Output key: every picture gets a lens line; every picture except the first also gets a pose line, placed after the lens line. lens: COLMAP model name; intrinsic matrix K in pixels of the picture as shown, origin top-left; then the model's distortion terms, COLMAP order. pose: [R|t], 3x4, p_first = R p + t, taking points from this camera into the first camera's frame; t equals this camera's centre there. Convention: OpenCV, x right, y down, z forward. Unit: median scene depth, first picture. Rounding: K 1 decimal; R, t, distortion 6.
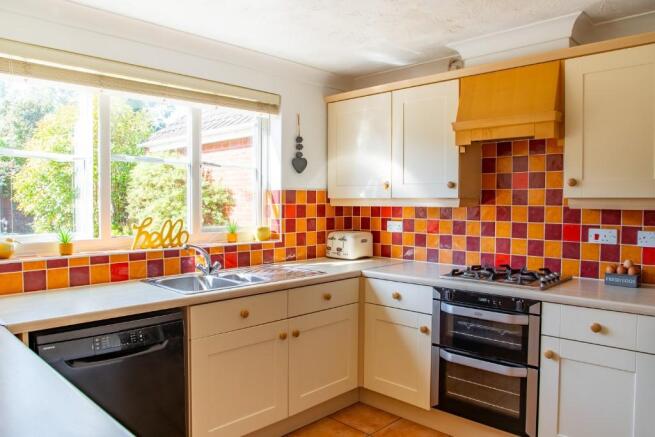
lens RADIAL K [[470.0, 0, 316.9], [0, 470.0, 221.3], [0, 0, 1]] dist [-0.059947, 0.007134]
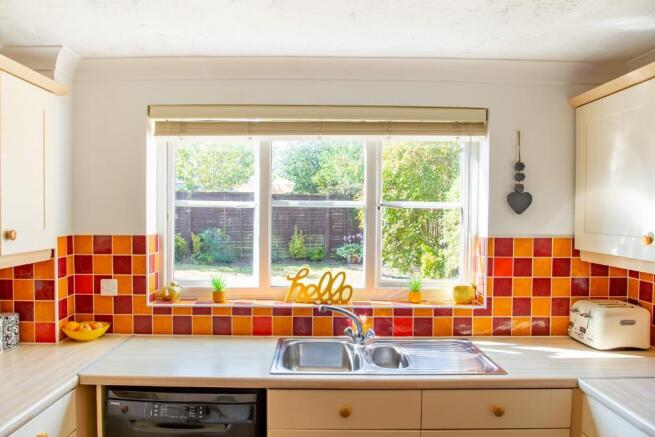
lens RADIAL K [[470.0, 0, 316.9], [0, 470.0, 221.3], [0, 0, 1]] dist [-0.059947, 0.007134]
pose [[0.708670, 0.020458, -0.705244, 0.280532], [-0.036685, 0.999296, -0.007876, -0.087038], [0.704586, 0.031454, 0.708921, 0.337989]]
